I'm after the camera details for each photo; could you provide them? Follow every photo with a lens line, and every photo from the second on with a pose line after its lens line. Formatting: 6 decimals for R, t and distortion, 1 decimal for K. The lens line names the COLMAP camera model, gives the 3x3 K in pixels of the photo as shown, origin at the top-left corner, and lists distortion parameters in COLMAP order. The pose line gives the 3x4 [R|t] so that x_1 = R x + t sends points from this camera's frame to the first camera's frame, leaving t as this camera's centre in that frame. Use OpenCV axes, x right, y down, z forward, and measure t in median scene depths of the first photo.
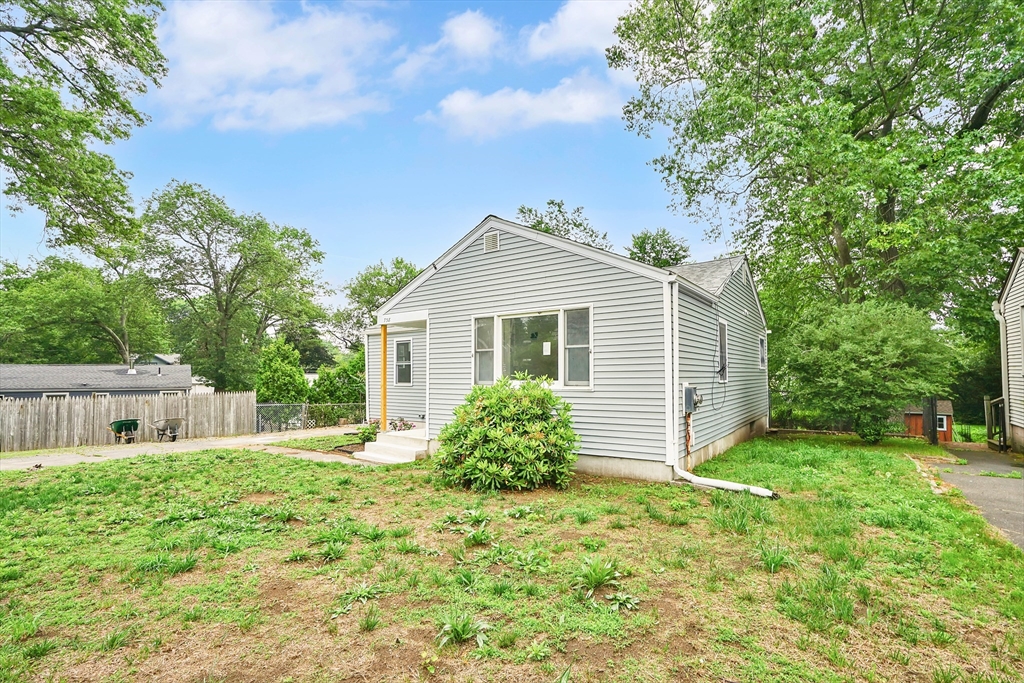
lens RADIAL K [[483.5, 0, 520.2], [0, 483.5, 351.0], [0, 0, 1]] dist [-0.028038, 0.000625]
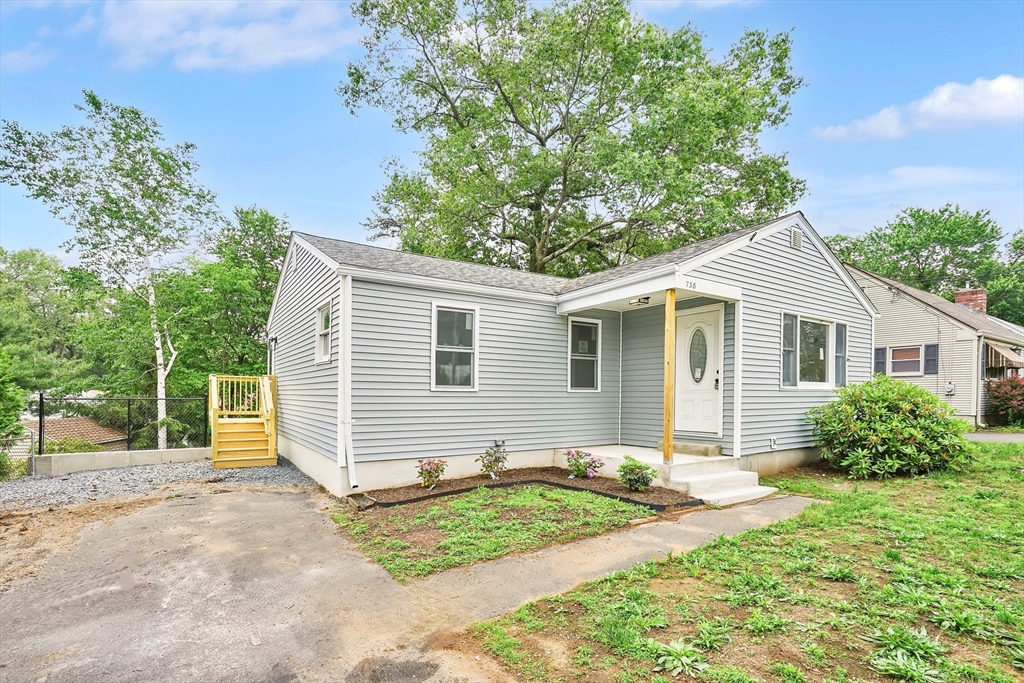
lens RADIAL K [[483.5, 0, 520.2], [0, 483.5, 351.0], [0, 0, 1]] dist [-0.028038, 0.000625]
pose [[0.352510, 0.095079, 0.930965, -1.106206], [-0.051354, 0.995292, -0.082203, 0.104215], [-0.934398, -0.018832, 0.355733, 1.133586]]
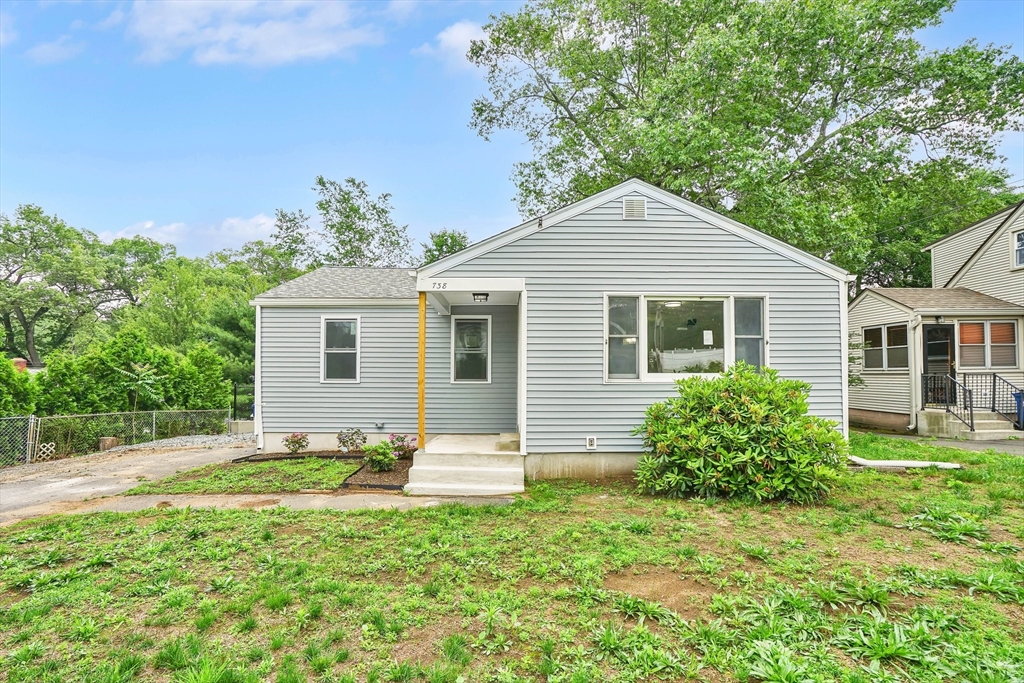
lens RADIAL K [[472.4, 0, 515.2], [0, 472.4, 340.5], [0, 0, 1]] dist [-0.025903, 0.000538]
pose [[0.804631, 0.055316, 0.591192, -0.679746], [-0.037568, 0.998399, -0.042286, 0.045504], [-0.592585, 0.011815, 0.805421, 0.453432]]
